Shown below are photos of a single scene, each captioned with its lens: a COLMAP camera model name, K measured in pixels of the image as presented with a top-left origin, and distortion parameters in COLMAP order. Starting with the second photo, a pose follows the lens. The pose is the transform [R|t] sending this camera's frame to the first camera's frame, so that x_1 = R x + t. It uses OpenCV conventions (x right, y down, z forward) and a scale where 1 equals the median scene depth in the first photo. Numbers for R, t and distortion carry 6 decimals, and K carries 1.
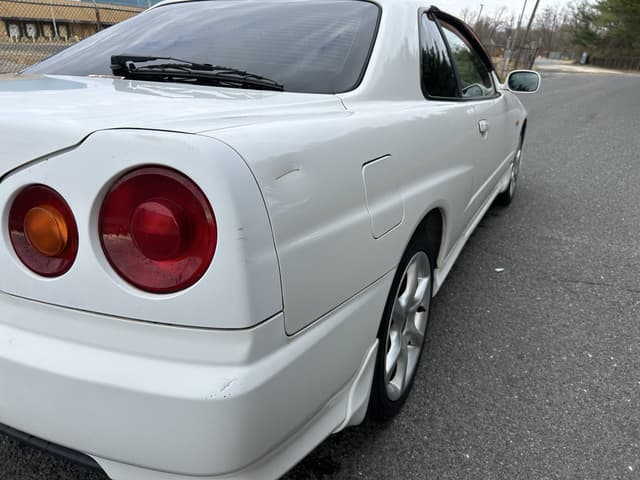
lens RADIAL K [[482.4, 0, 320.1], [0, 482.4, 248.0], [0, 0, 1]] dist [0.047051, -0.049884]
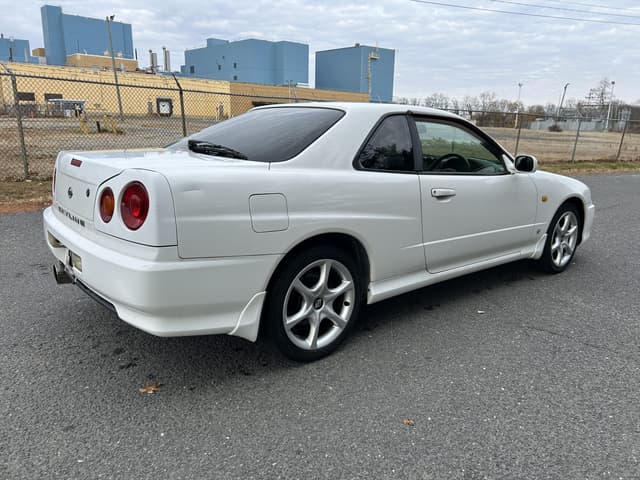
lens RADIAL K [[482.4, 0, 318.2], [0, 482.4, 251.0], [0, 0, 1]] dist [0.047051, -0.049884]
pose [[0.918029, 0.108147, -0.381481, 0.682502], [-0.160292, 0.981189, -0.107581, 0.140240], [0.362670, 0.159911, 0.918095, -0.436768]]
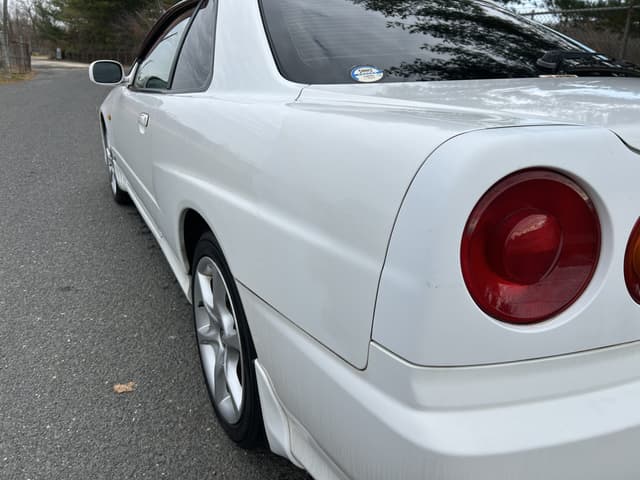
lens RADIAL K [[482.4, 0, 323.1], [0, 482.4, 245.9], [0, 0, 1]] dist [0.047051, -0.049884]
pose [[0.573566, -0.308970, 0.758656, -1.166908], [0.305346, 0.940034, 0.151988, -0.256297], [-0.760122, 0.144478, 0.633514, 0.631367]]
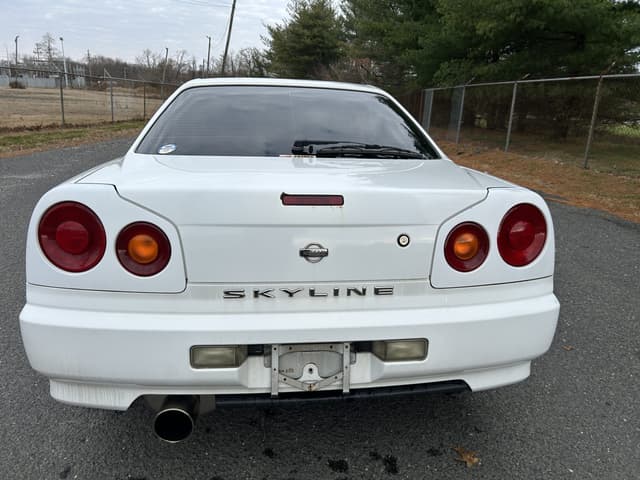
lens RADIAL K [[482.4, 0, 323.0], [0, 482.4, 243.2], [0, 0, 1]] dist [0.047051, -0.049884]
pose [[0.827674, -0.156548, 0.538933, -0.909670], [0.198691, 0.979847, -0.020518, -0.053720], [-0.524860, 0.124064, 0.842099, -0.122429]]
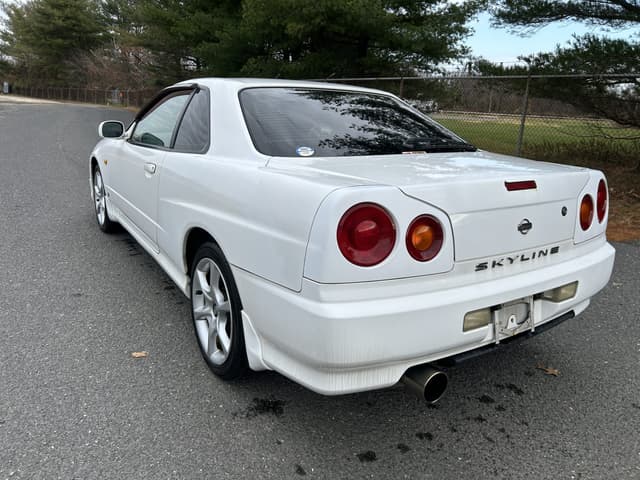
lens RADIAL K [[482.4, 0, 325.1], [0, 482.4, 242.6], [0, 0, 1]] dist [0.047051, -0.049884]
pose [[0.493096, -0.245099, 0.834735, -1.563384], [0.295685, 0.949590, 0.104155, -0.254204], [-0.818185, 0.195461, 0.540711, 0.344604]]
